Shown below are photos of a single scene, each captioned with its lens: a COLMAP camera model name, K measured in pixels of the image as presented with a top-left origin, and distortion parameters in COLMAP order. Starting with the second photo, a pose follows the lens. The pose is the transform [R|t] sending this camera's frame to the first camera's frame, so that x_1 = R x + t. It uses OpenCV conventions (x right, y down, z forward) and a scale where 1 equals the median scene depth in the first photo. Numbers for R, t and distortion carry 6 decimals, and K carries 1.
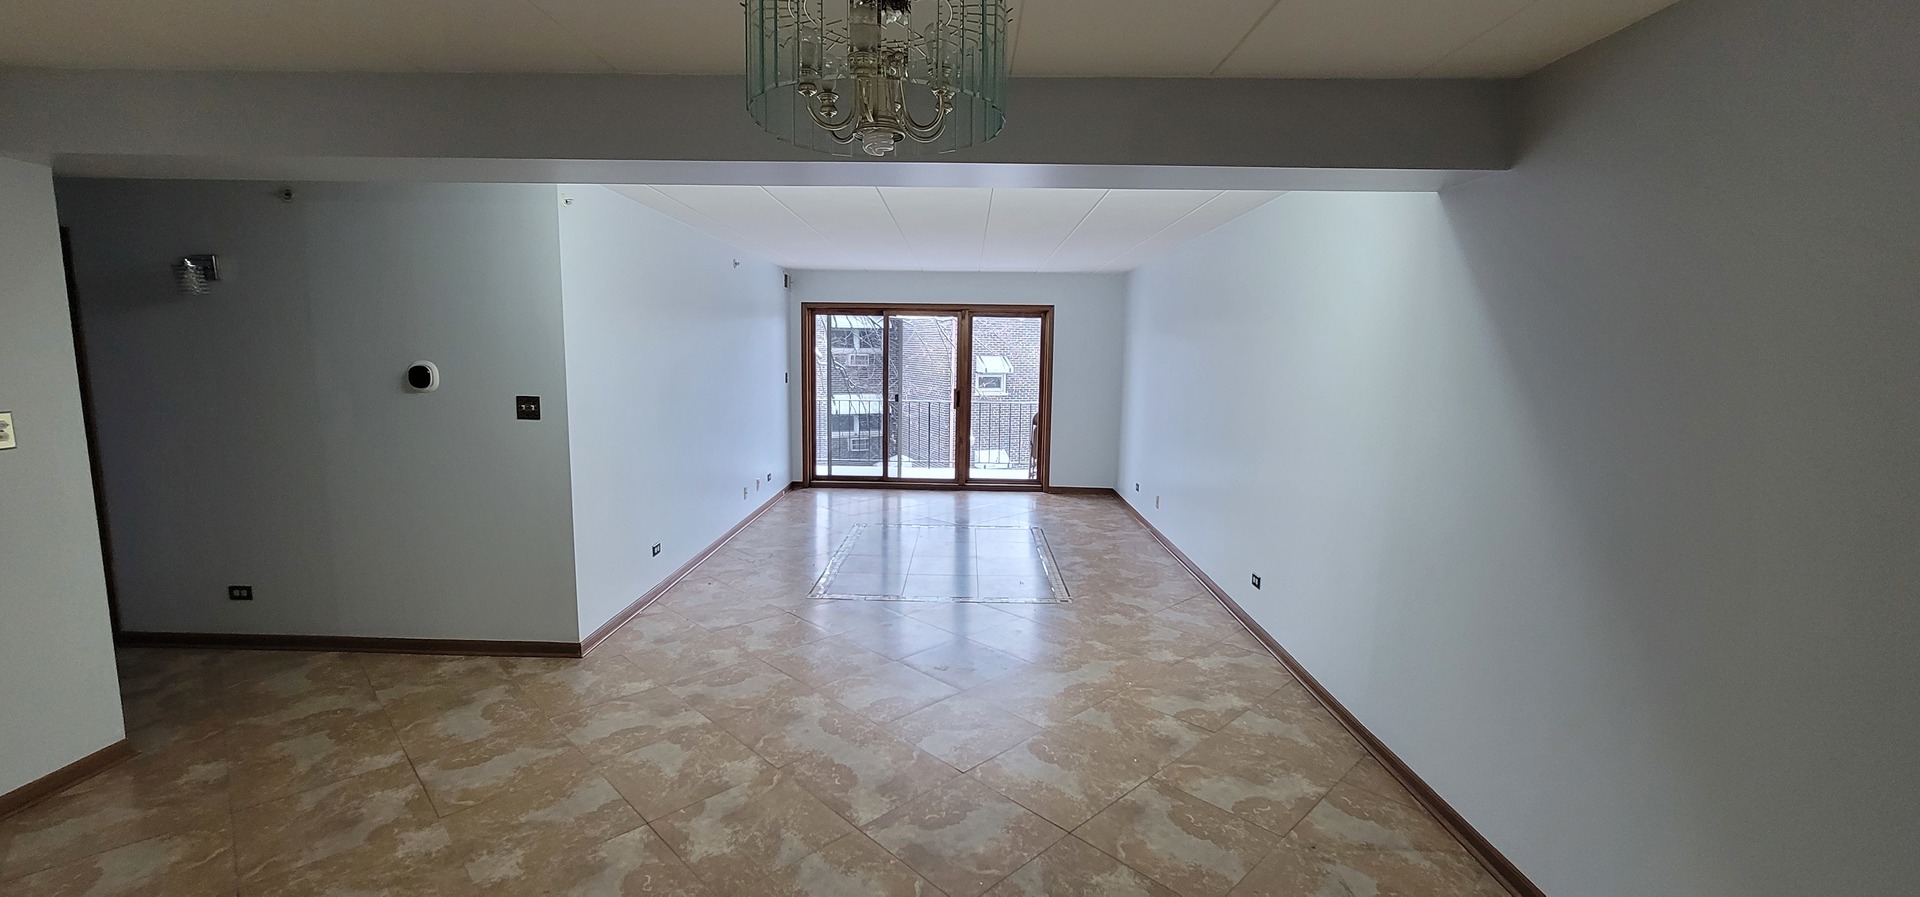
lens RADIAL K [[779.8, 0, 957.8], [0, 779.8, 438.5], [0, 0, 1]] dist [-0.001988, -0.000026]
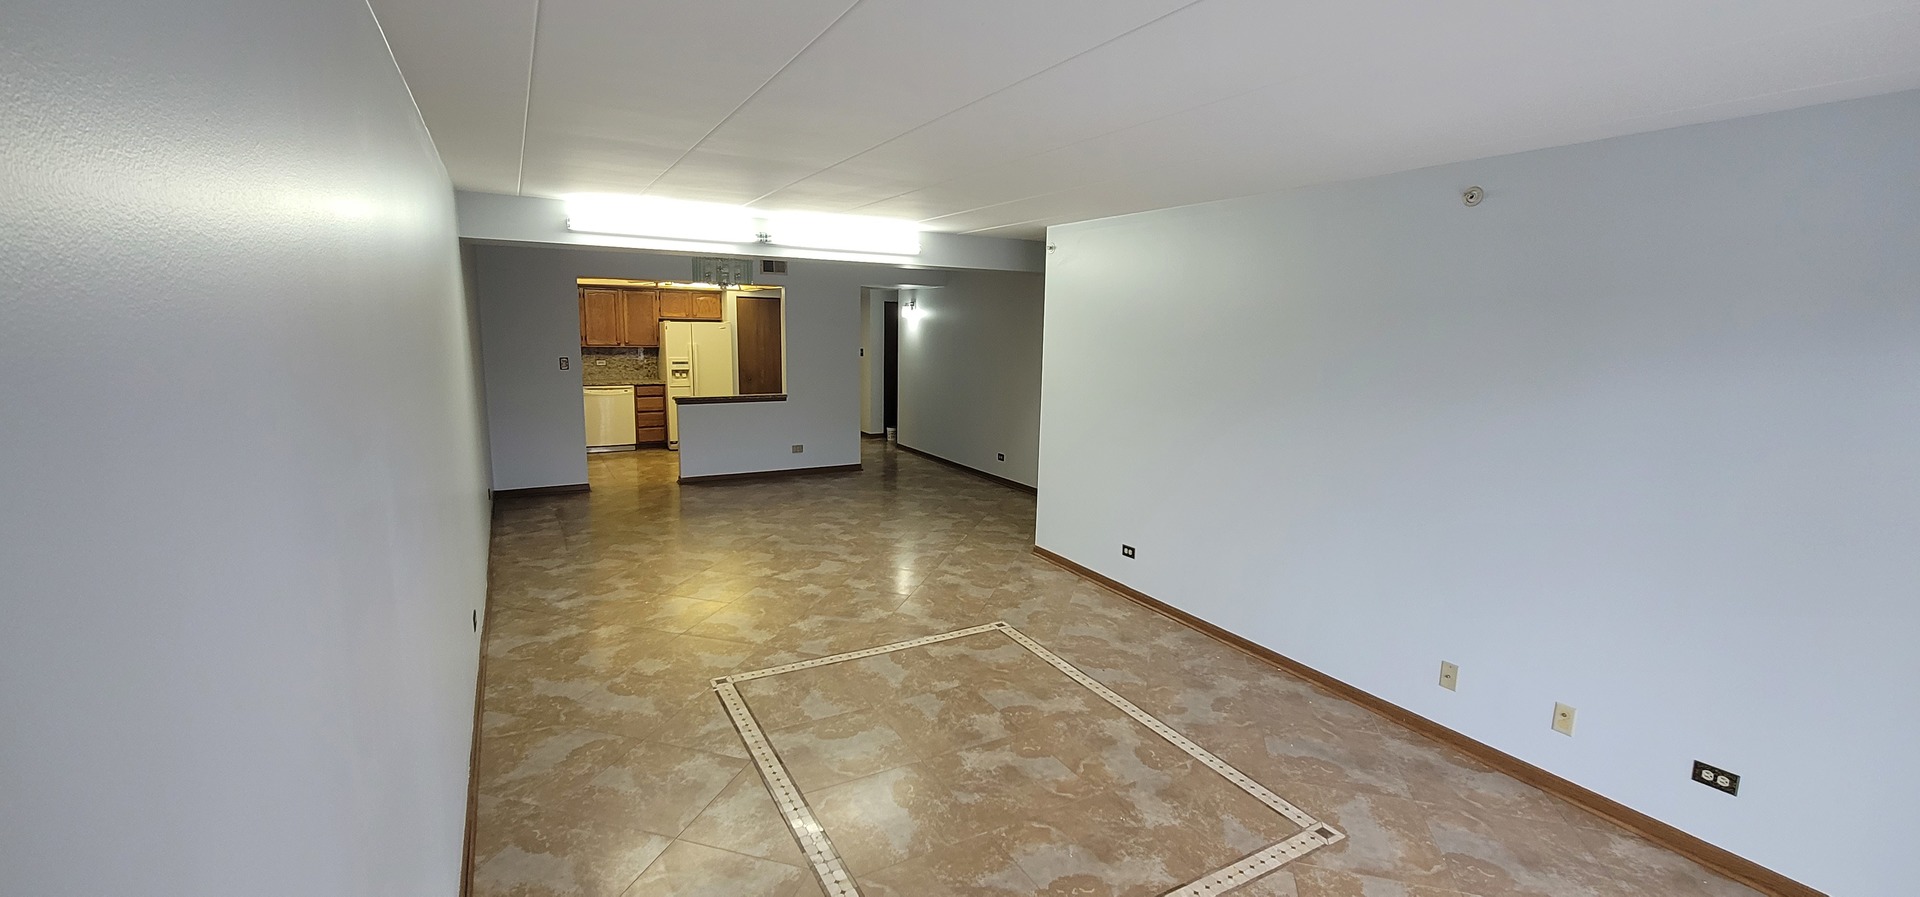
lens RADIAL K [[779.8, 0, 951.3], [0, 779.8, 449.1], [0, 0, 1]] dist [-0.001988, -0.000026]
pose [[-0.865897, 0.049398, -0.497777, 0.395715], [-0.088689, 0.964186, 0.249961, -0.279188], [0.492297, 0.260588, -0.830505, 2.152091]]
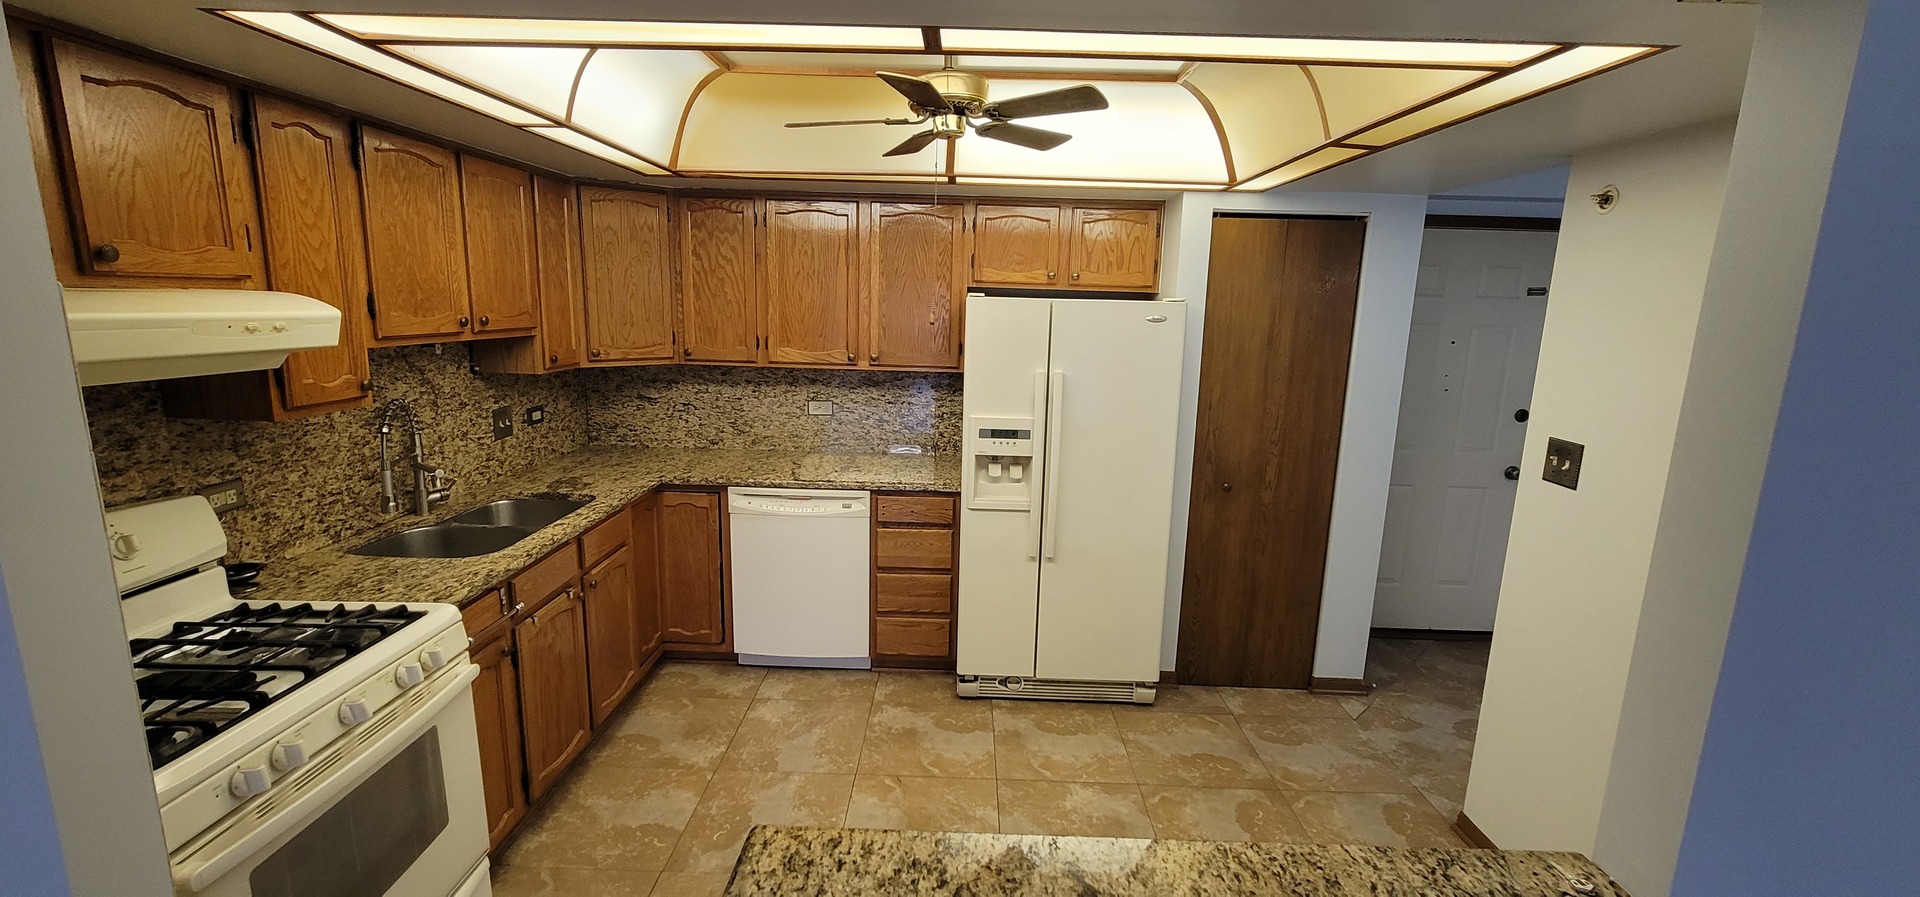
lens RADIAL K [[779.8, 0, 955.3], [0, 779.8, 447.0], [0, 0, 1]] dist [-0.001988, -0.000026]
pose [[-0.999240, -0.038546, -0.005753, -0.072361], [-0.038516, 0.954174, 0.296762, -0.045450], [-0.005950, 0.296758, -0.954934, 0.235825]]
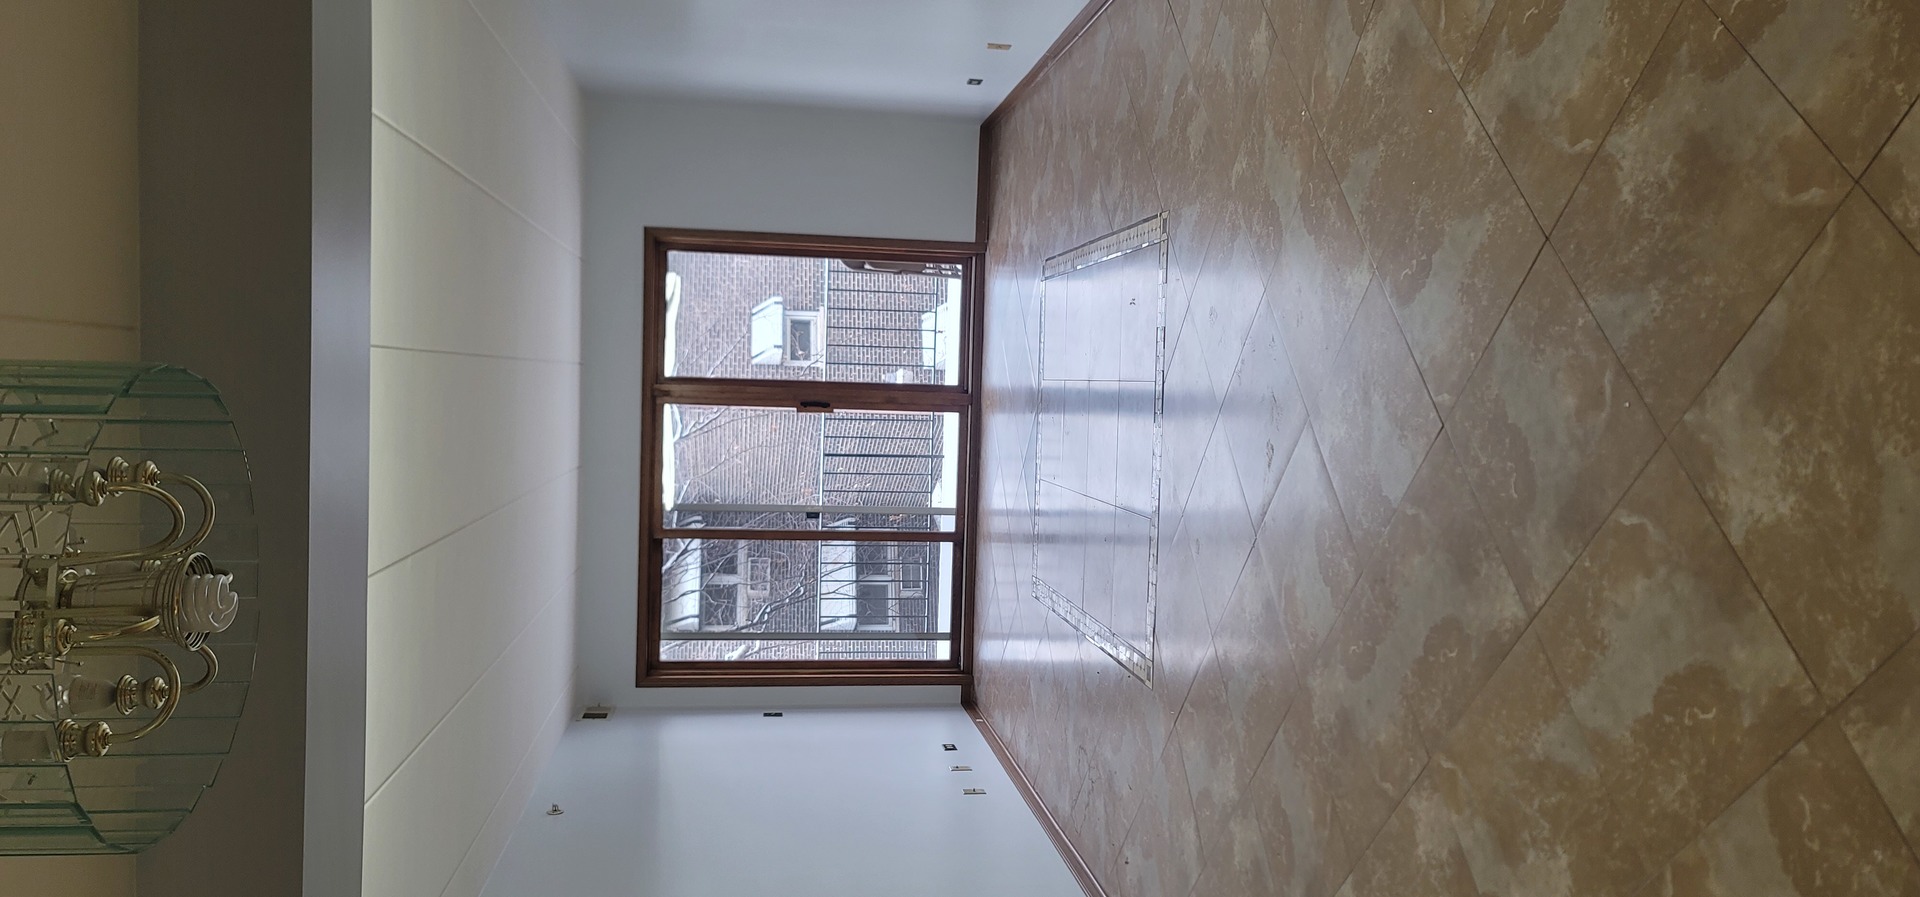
lens RADIAL K [[1402.9, 0, 957.4], [0, 1402.9, 432.3], [0, 0, 1]] dist [0.066719, -0.012996]
pose [[0.012415, -0.999578, -0.026262, 0.018435], [0.999365, 0.011526, 0.033718, 0.037902], [-0.033401, -0.026664, 0.999086, 0.005247]]
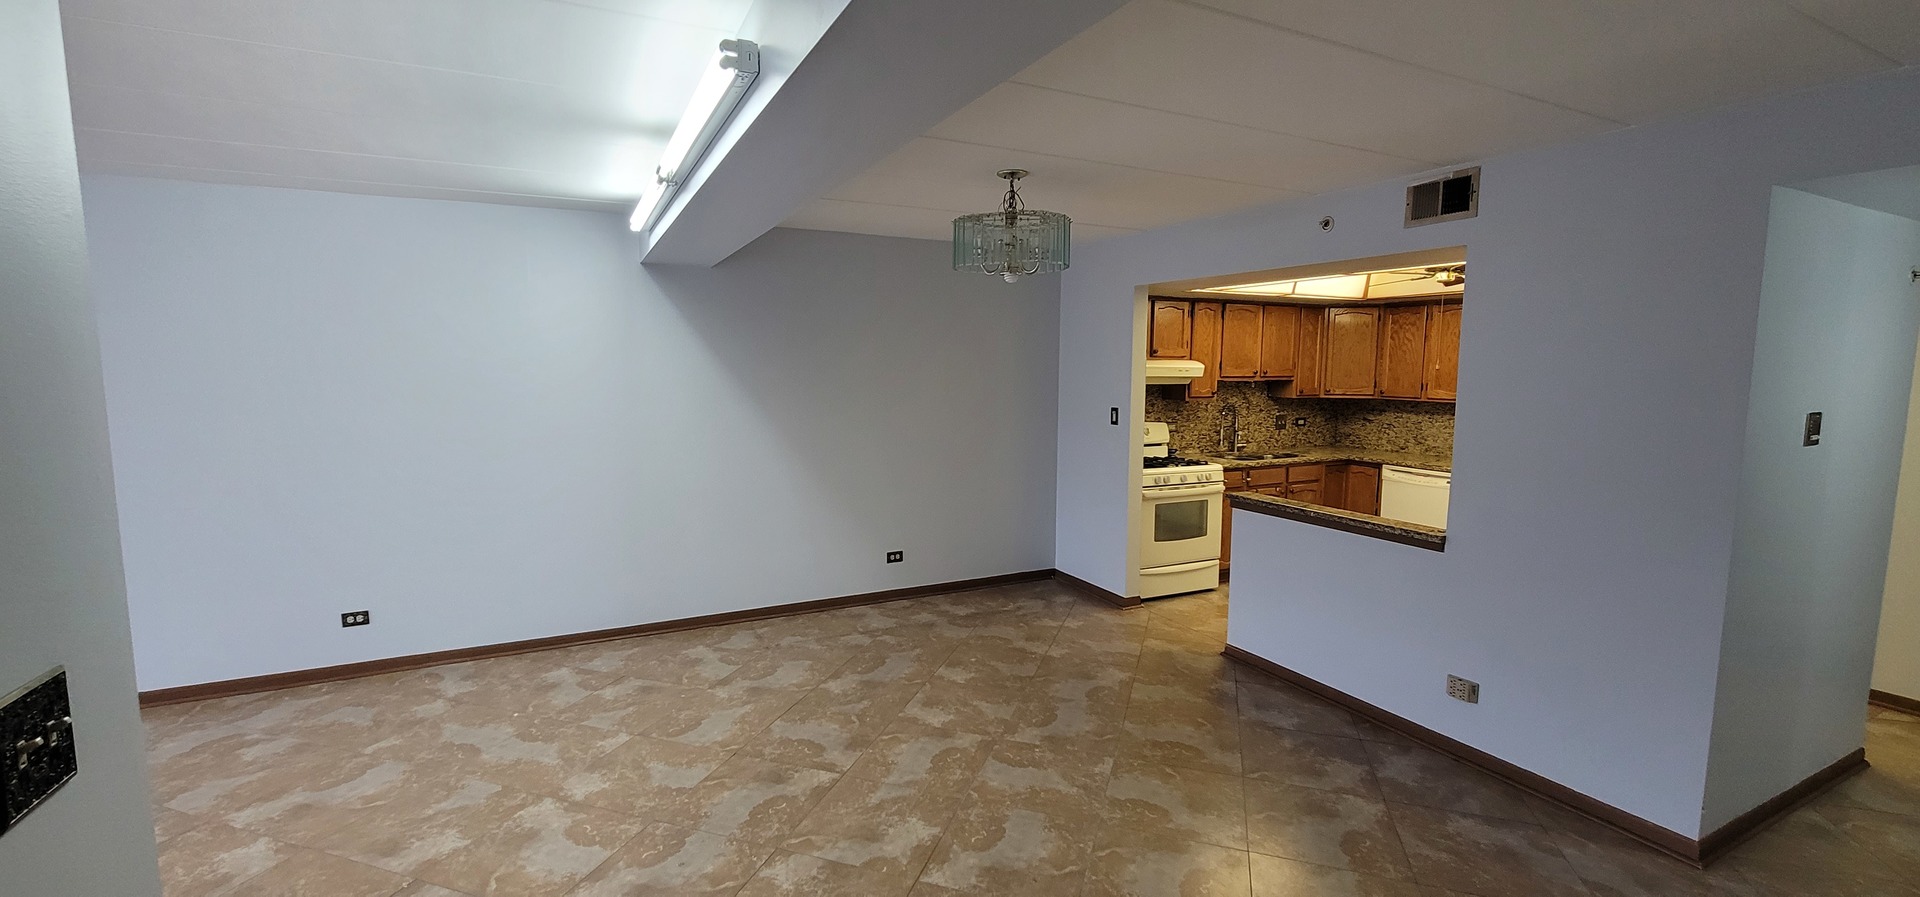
lens RADIAL K [[779.8, 0, 943.2], [0, 779.8, 447.7], [0, 0, 1]] dist [-0.001988, -0.000026]
pose [[-0.452346, -0.114042, 0.884521, -0.789274], [0.090744, 0.980758, 0.172856, -0.118390], [-0.887214, 0.158456, -0.433294, 0.863490]]
